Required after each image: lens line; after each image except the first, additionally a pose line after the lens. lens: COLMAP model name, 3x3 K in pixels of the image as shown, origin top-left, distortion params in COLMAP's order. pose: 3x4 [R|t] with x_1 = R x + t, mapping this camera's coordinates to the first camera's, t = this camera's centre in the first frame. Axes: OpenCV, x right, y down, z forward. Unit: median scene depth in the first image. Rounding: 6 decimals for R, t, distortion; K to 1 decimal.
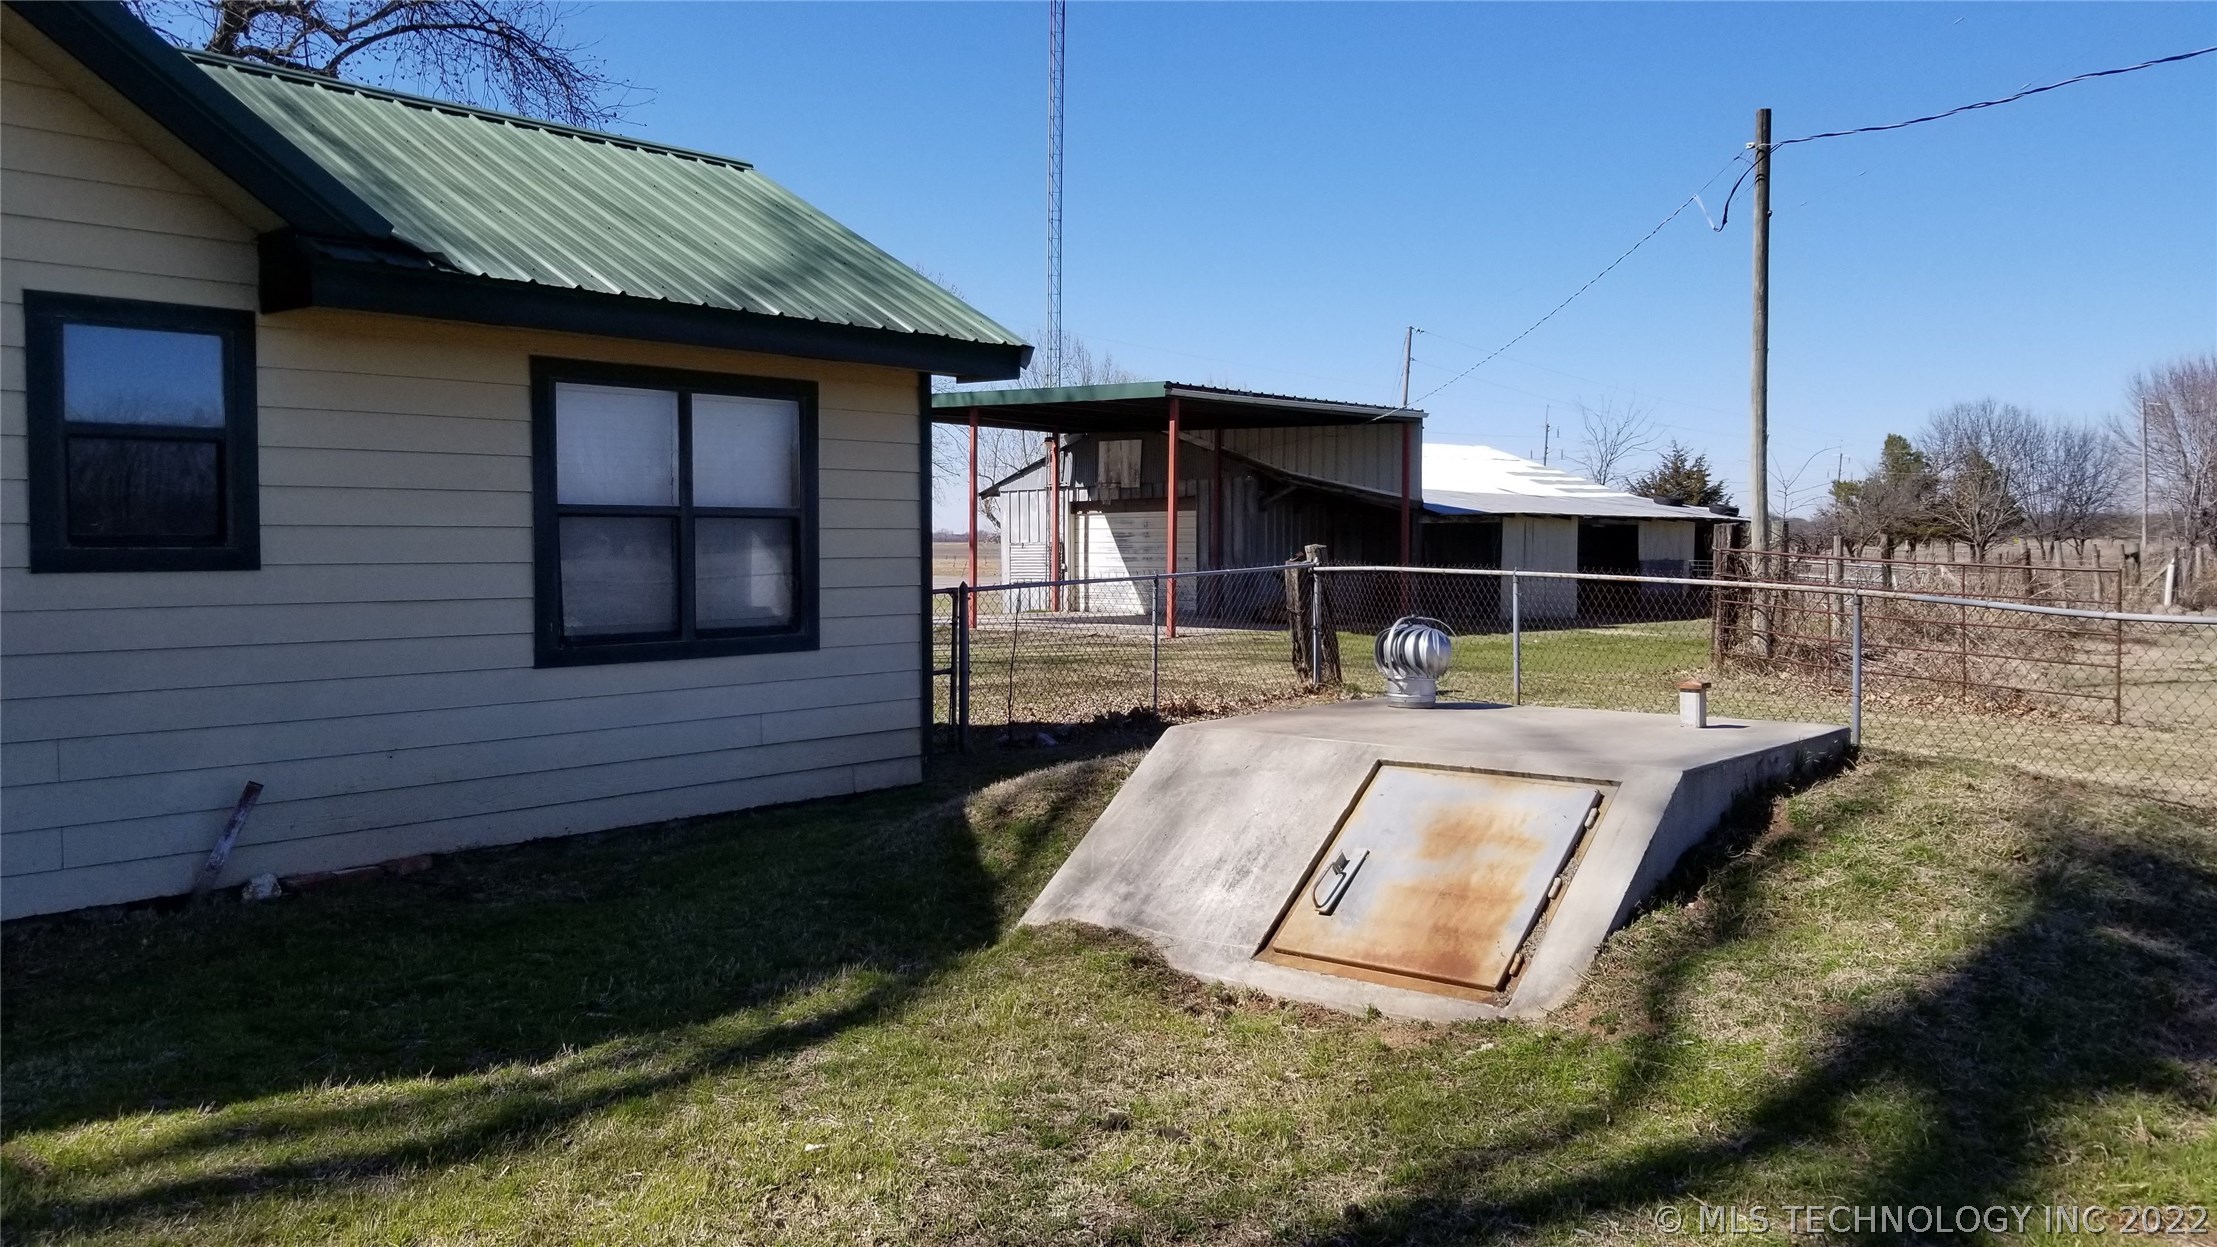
lens RADIAL K [[1723.8, 0, 1089.6], [0, 1723.8, 618.9], [0, 0, 1]] dist [0.024299, -0.039397]
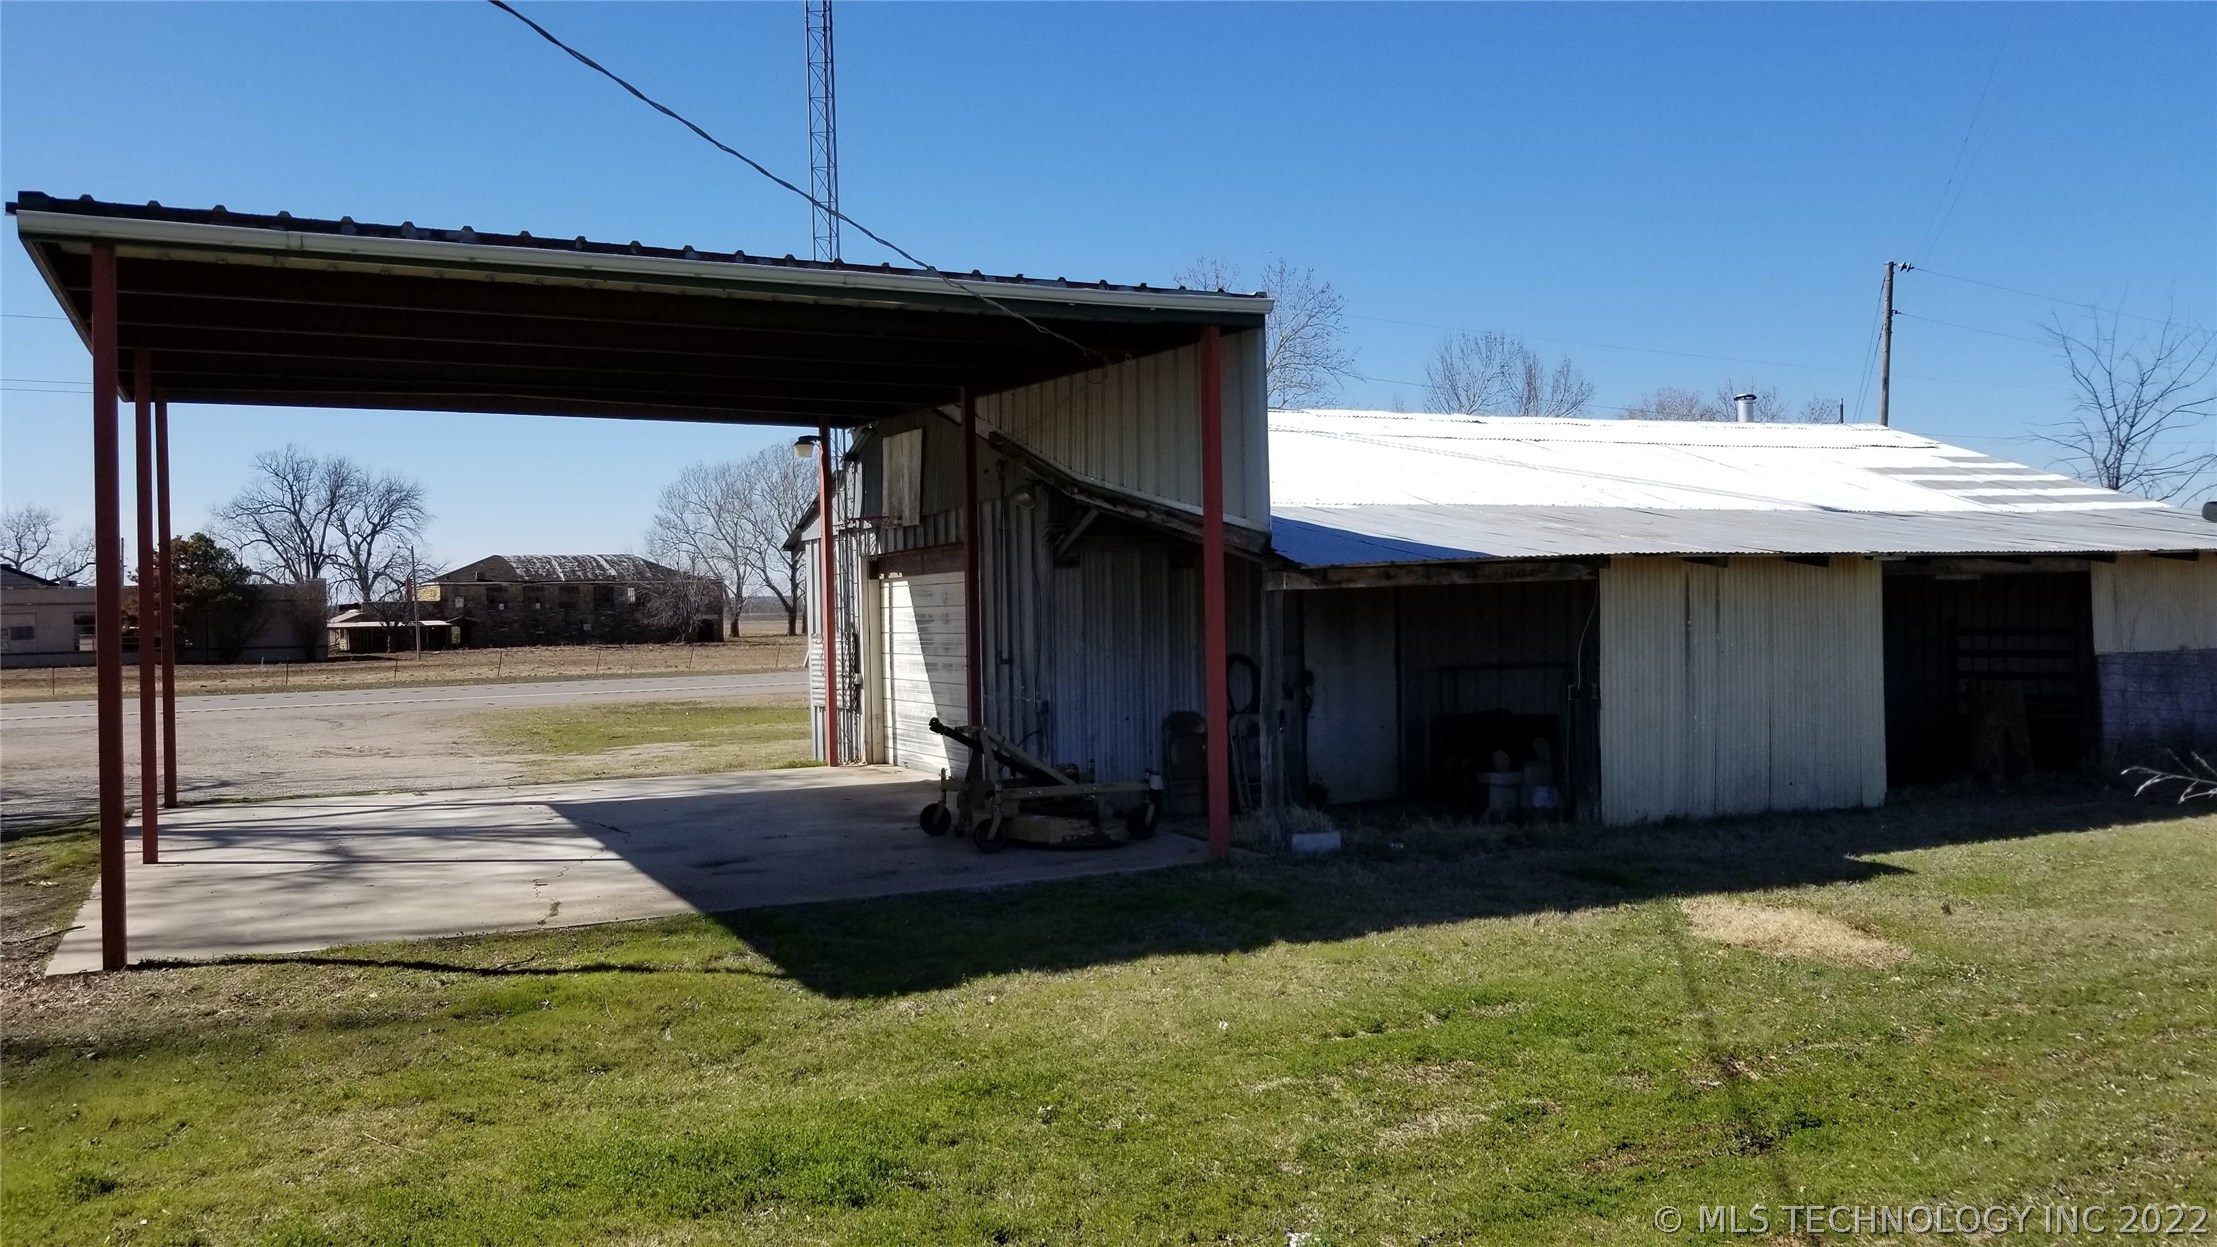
lens RADIAL K [[1723.8, 0, 1127.7], [0, 1723.8, 624.8], [0, 0, 1]] dist [0.024299, -0.039397]
pose [[0.937580, -0.014947, -0.347447, 0.251009], [0.005411, 0.999582, -0.028400, -0.031761], [0.347726, 0.024747, 0.937269, 0.537092]]
